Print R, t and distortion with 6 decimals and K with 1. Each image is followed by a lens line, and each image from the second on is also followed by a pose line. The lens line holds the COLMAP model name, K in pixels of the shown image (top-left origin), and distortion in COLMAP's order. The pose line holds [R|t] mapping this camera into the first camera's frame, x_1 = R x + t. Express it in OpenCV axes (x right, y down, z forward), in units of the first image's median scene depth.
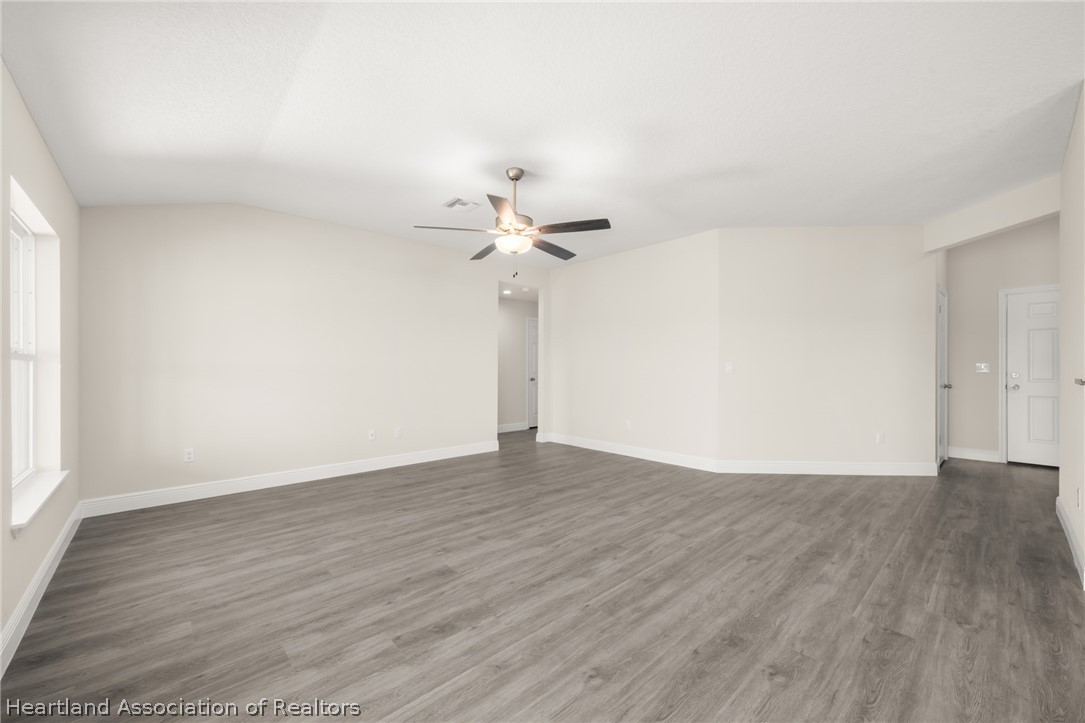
lens RADIAL K [[421.6, 0, 531.2], [0, 421.6, 366.0], [0, 0, 1]] dist [-0.001147, 0.000243]
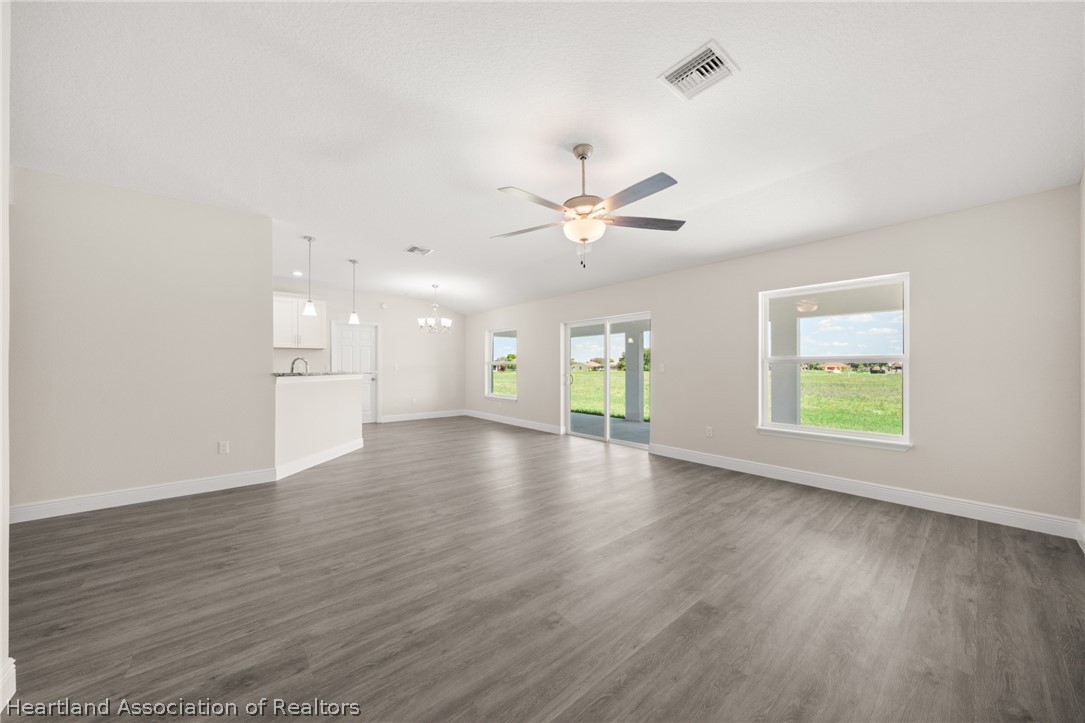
lens RADIAL K [[372.8, 0, 532.0], [0, 372.8, 364.0], [0, 0, 1]] dist [-0.004778, -0.000106]
pose [[-0.999283, 0.000301, 0.037855, 0.042150], [-0.000047, 0.999958, -0.009184, 0.002968], [-0.037857, -0.009179, -0.999241, 1.846858]]
